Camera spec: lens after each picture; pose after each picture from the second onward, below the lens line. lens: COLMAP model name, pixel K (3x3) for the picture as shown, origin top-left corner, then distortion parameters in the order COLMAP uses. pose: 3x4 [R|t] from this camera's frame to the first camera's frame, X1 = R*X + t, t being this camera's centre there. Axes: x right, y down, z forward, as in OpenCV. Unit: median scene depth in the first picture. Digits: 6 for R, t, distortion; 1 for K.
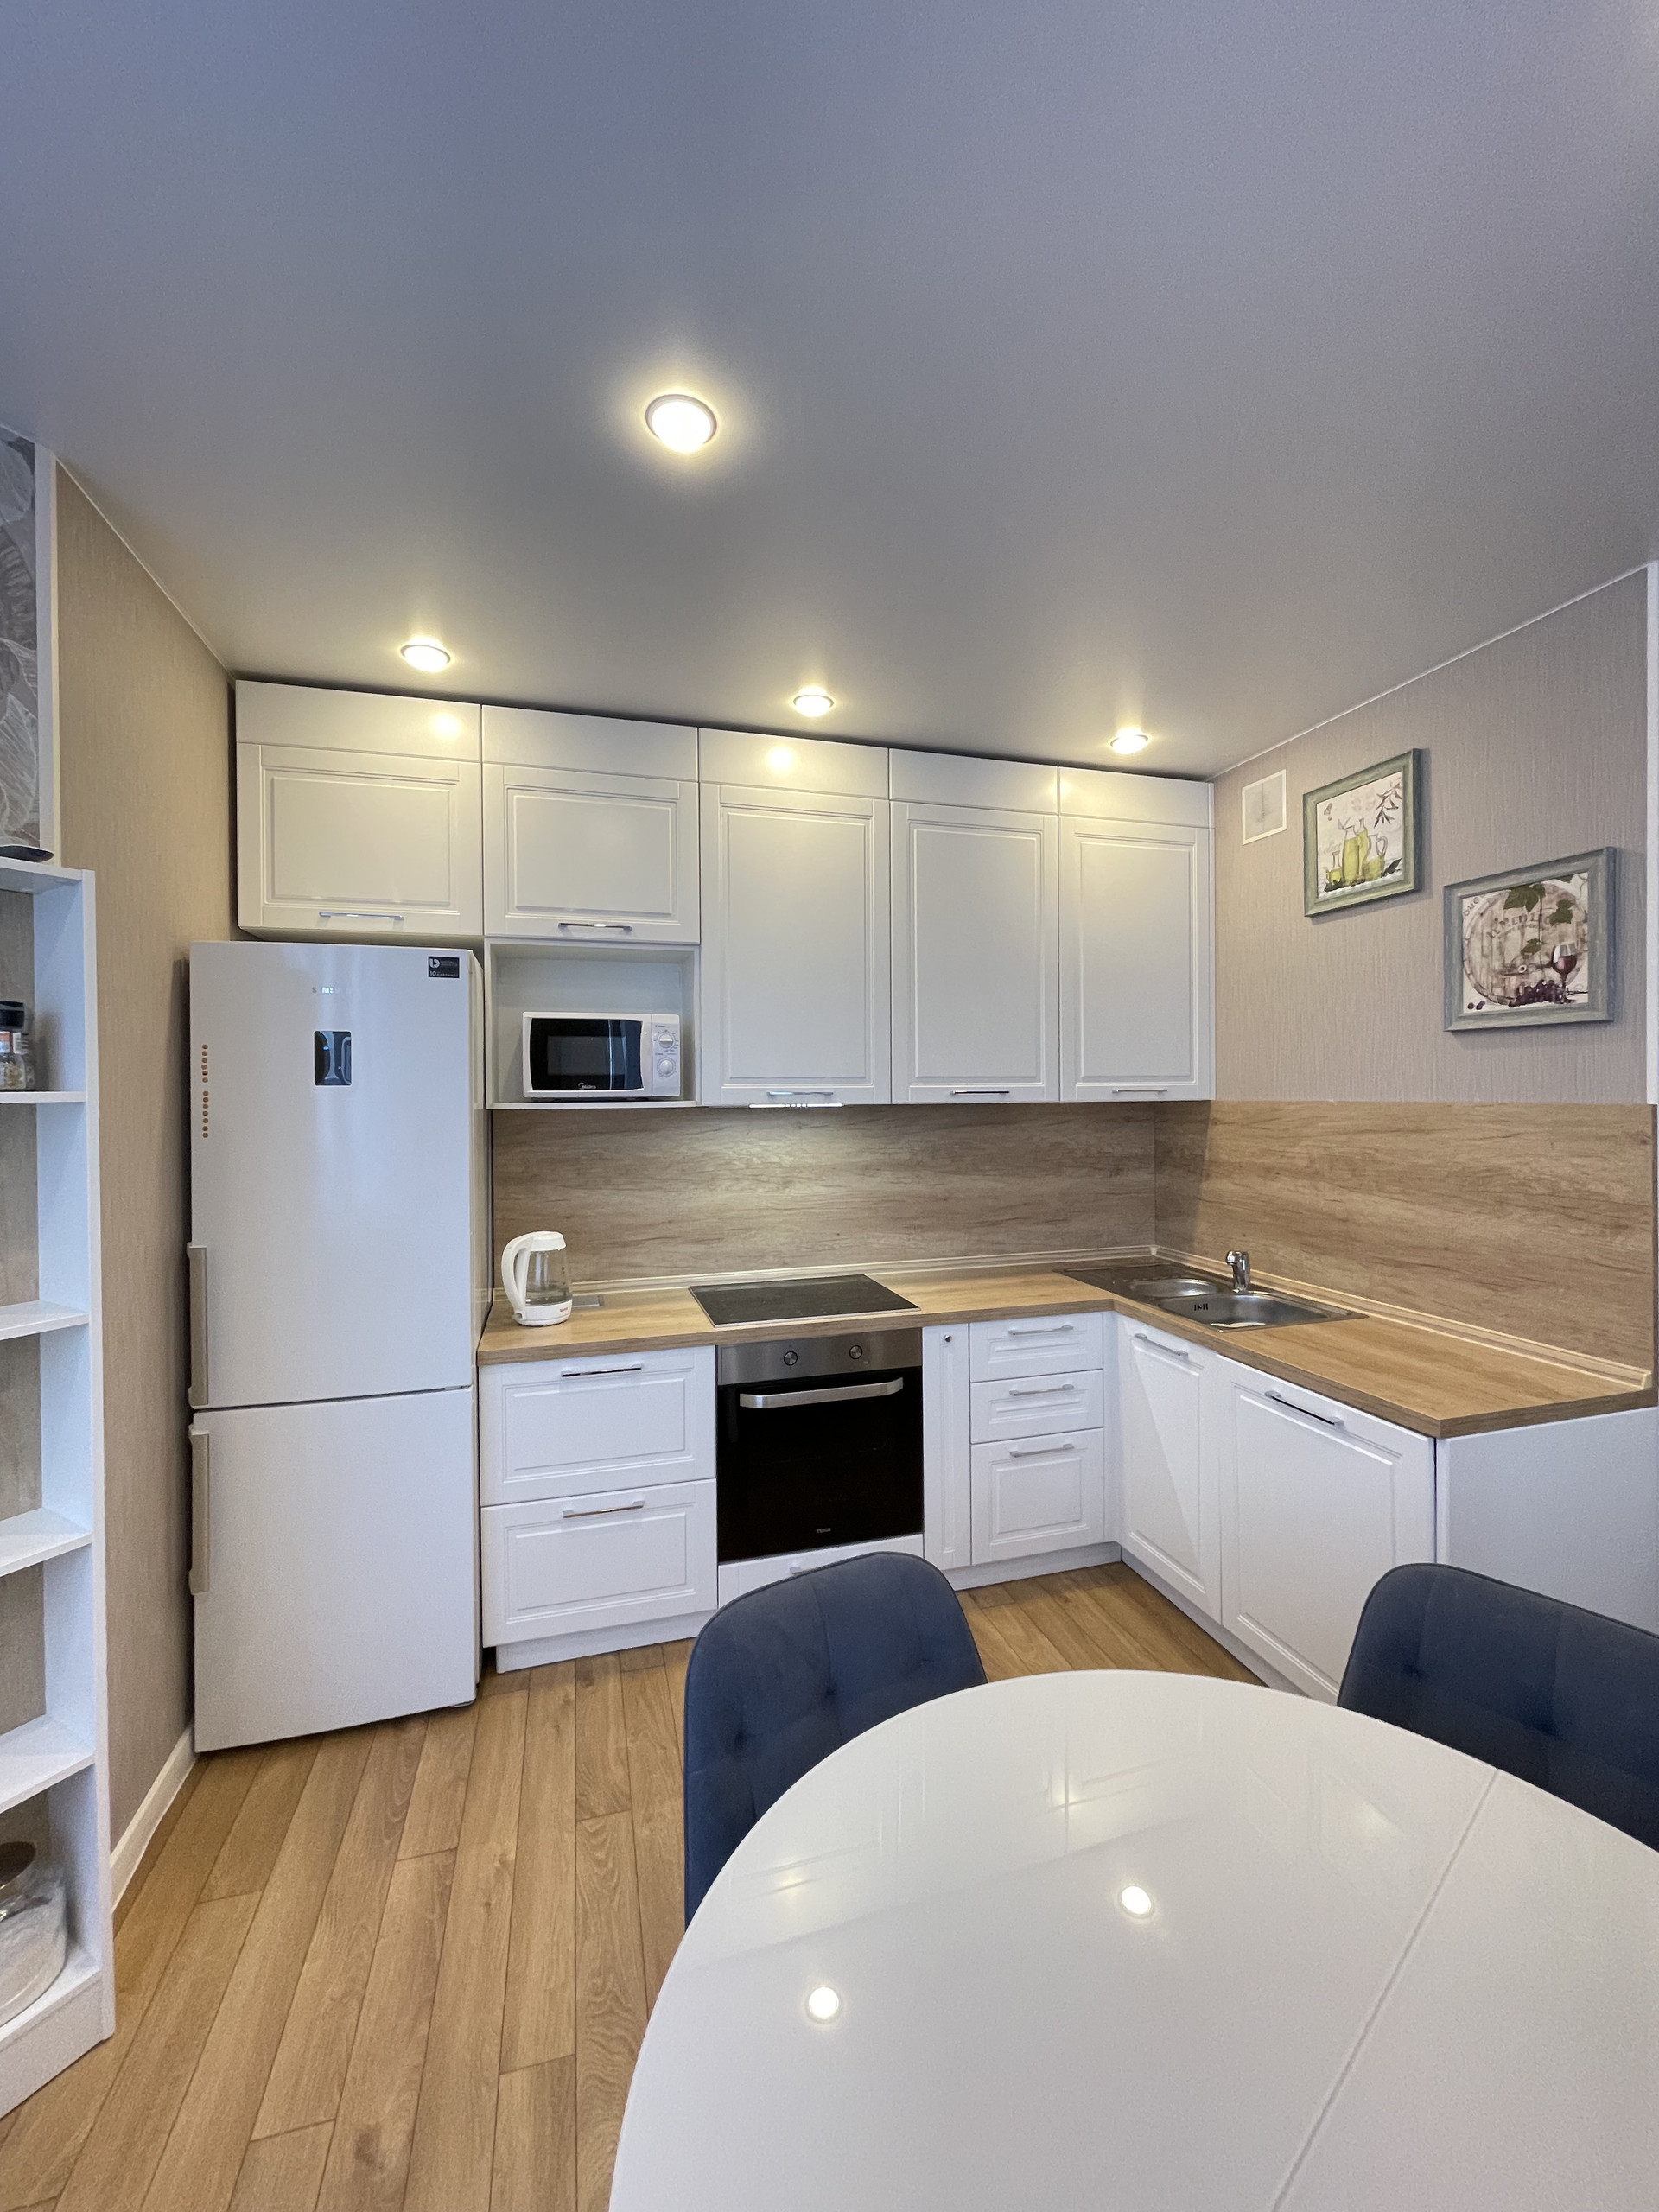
lens RADIAL K [[894.0, 0, 832.5], [0, 894.0, 1100.3], [0, 0, 1]] dist [-0.011093, 0.001356]
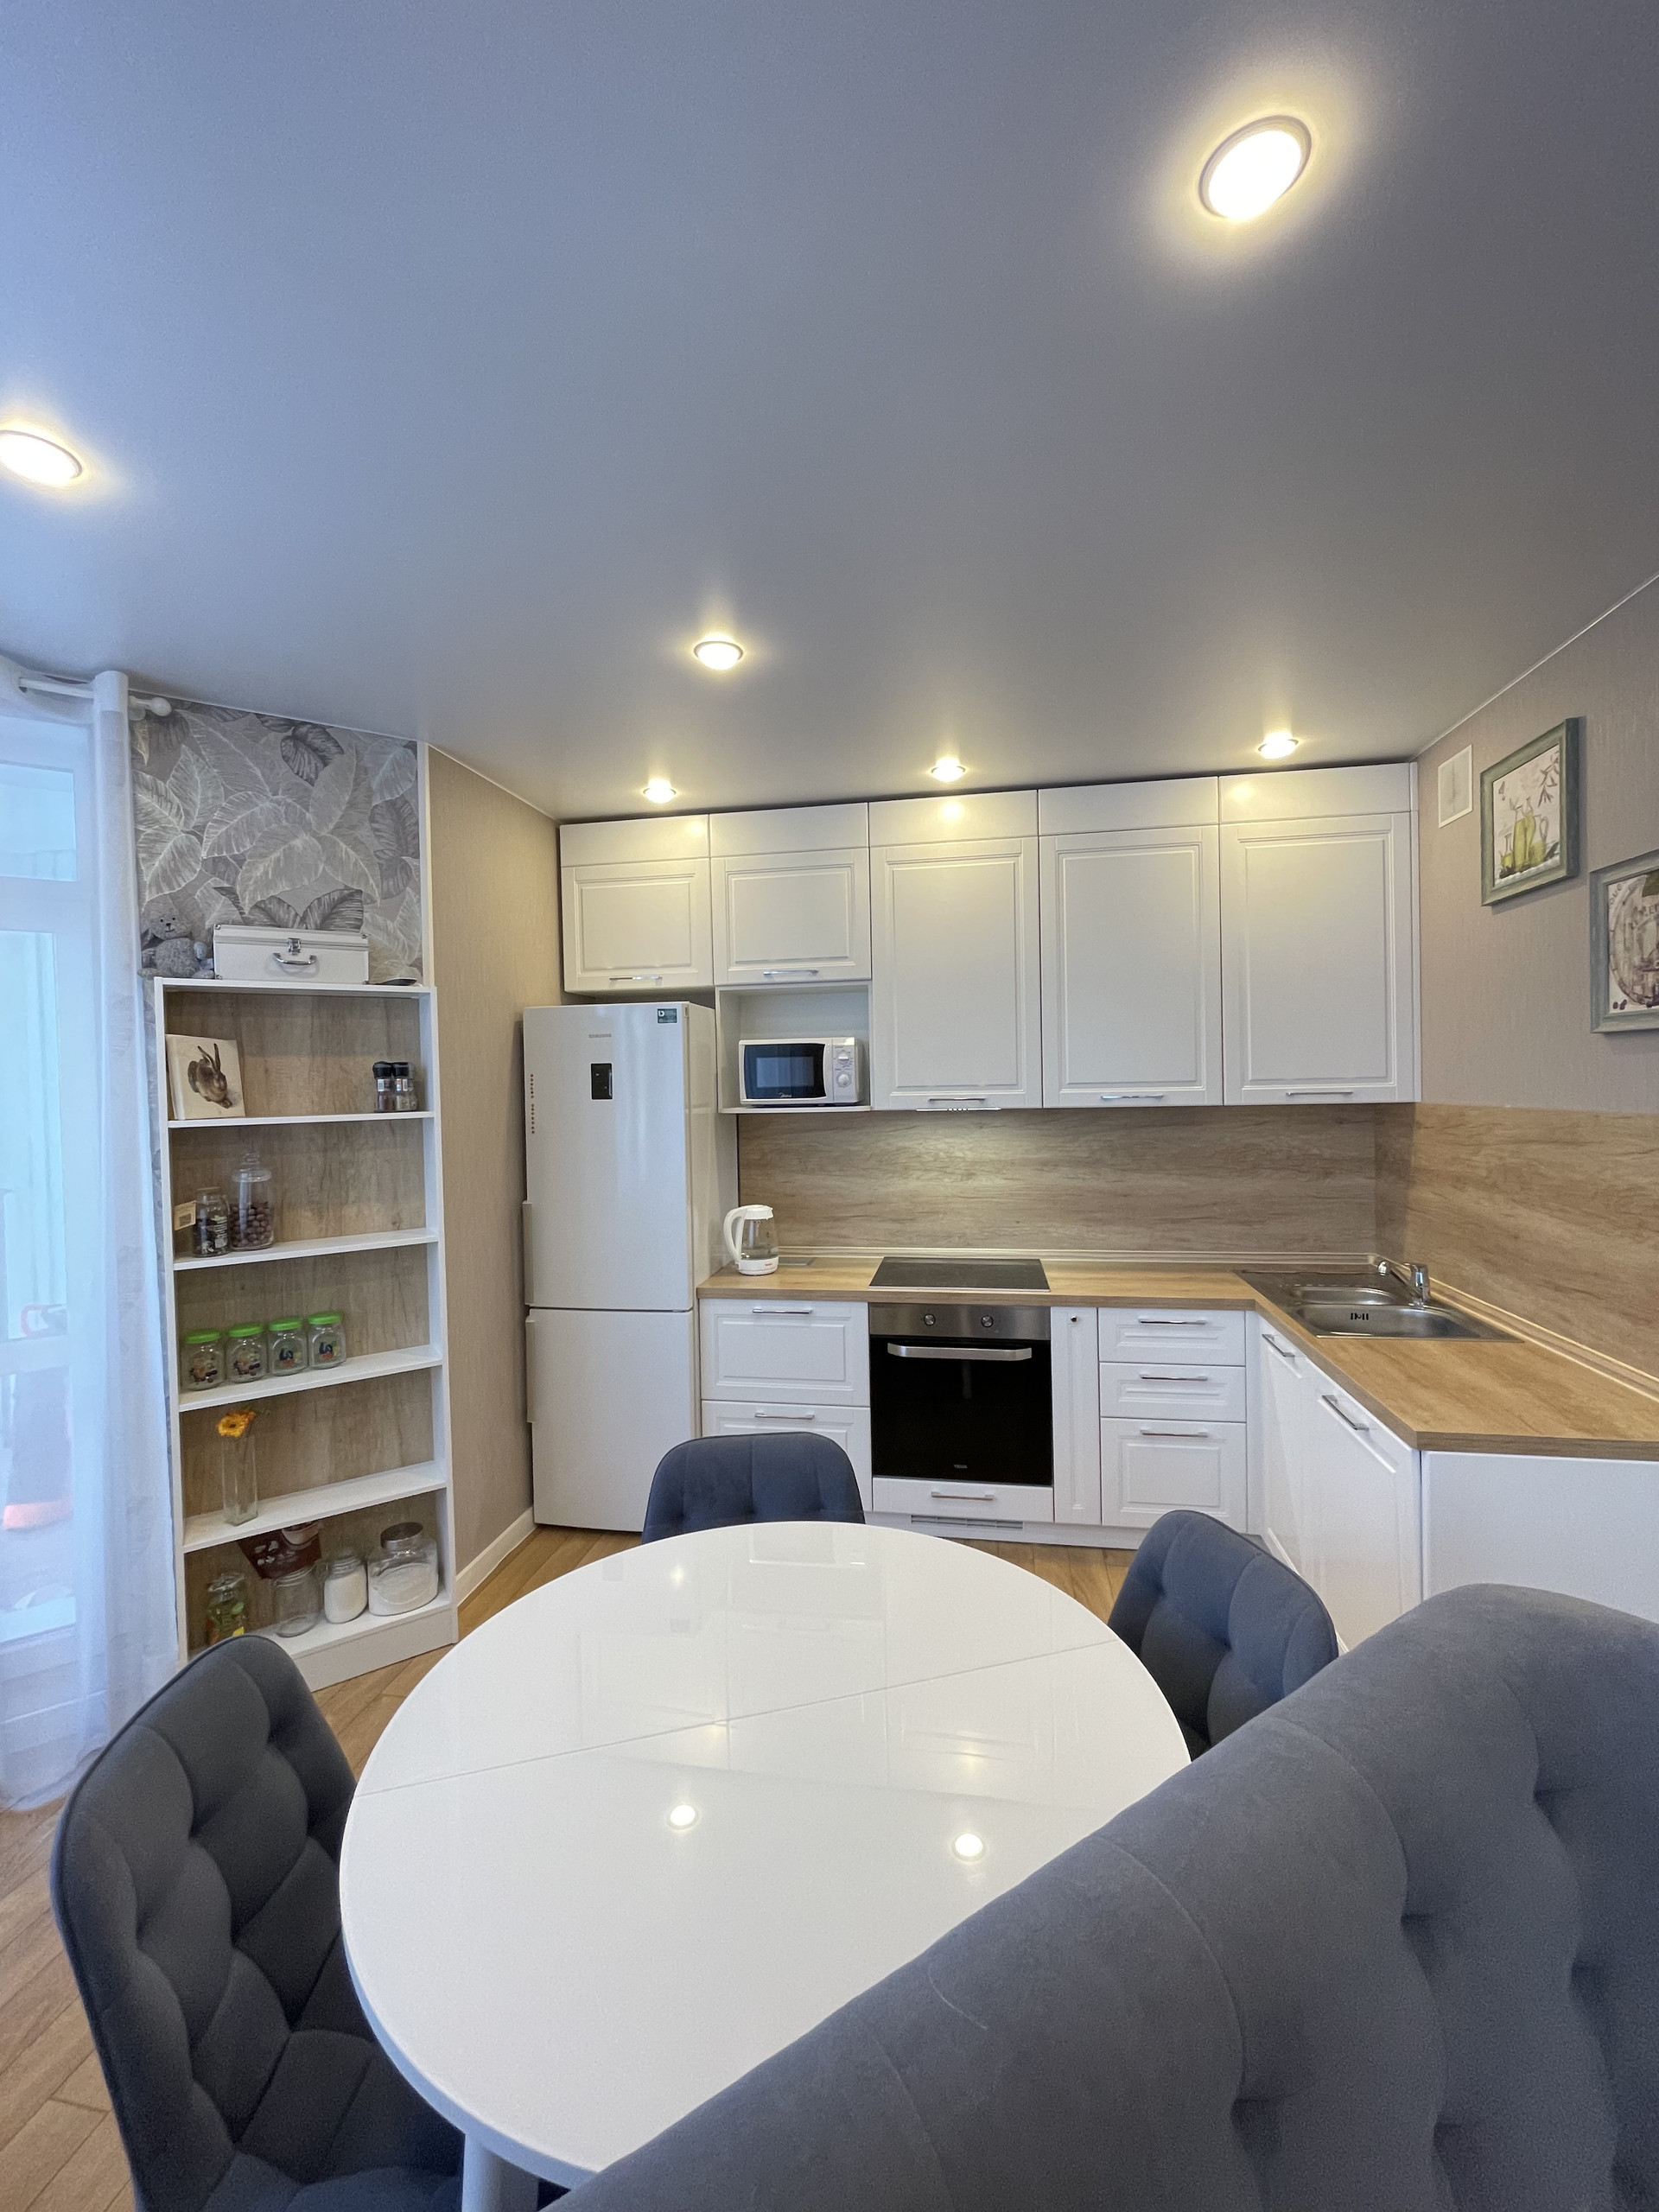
lens RADIAL K [[894.0, 0, 827.1], [0, 894.0, 1104.2], [0, 0, 1]] dist [-0.011093, 0.001356]
pose [[0.895673, 0.000120, -0.444712, 0.353478], [0.009915, 0.999746, 0.020240, -0.028464], [0.444602, -0.022537, 0.895445, -0.136849]]
